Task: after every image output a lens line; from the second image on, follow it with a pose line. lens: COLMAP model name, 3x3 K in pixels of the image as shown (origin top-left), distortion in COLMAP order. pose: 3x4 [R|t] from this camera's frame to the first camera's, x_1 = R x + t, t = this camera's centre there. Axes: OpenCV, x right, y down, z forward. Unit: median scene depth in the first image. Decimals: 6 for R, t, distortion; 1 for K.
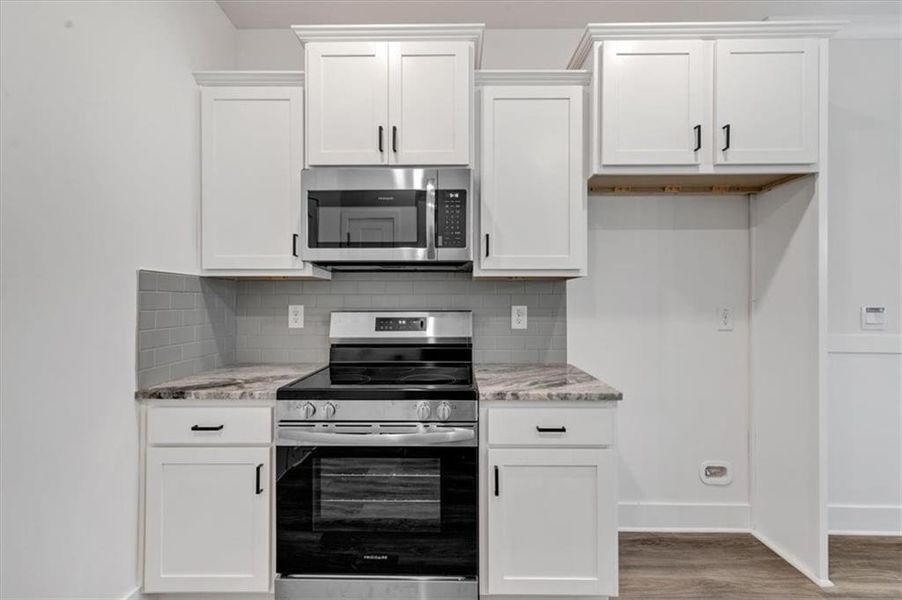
lens RADIAL K [[364.7, 0, 451.0], [0, 364.7, 300.0], [0, 0, 1]] dist [0.001095, 0.000211]
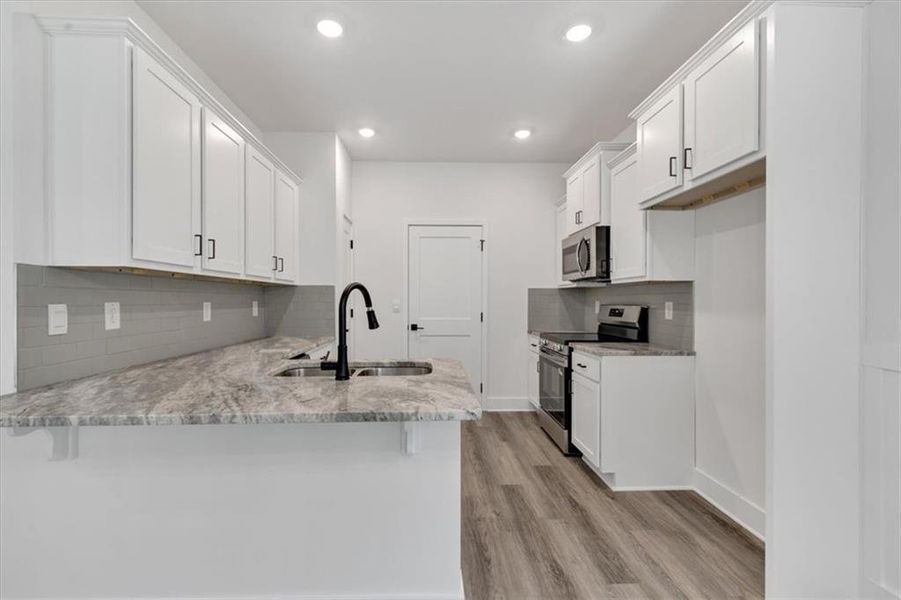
lens RADIAL K [[364.3, 0, 450.5], [0, 364.3, 300.0], [0, 0, 1]] dist [0.001095, 0.000211]
pose [[0.080730, 0.001431, -0.996735, 1.517682], [-0.001137, 0.999998, 0.001344, 0.007200], [0.996735, 0.001025, 0.080731, 0.113450]]
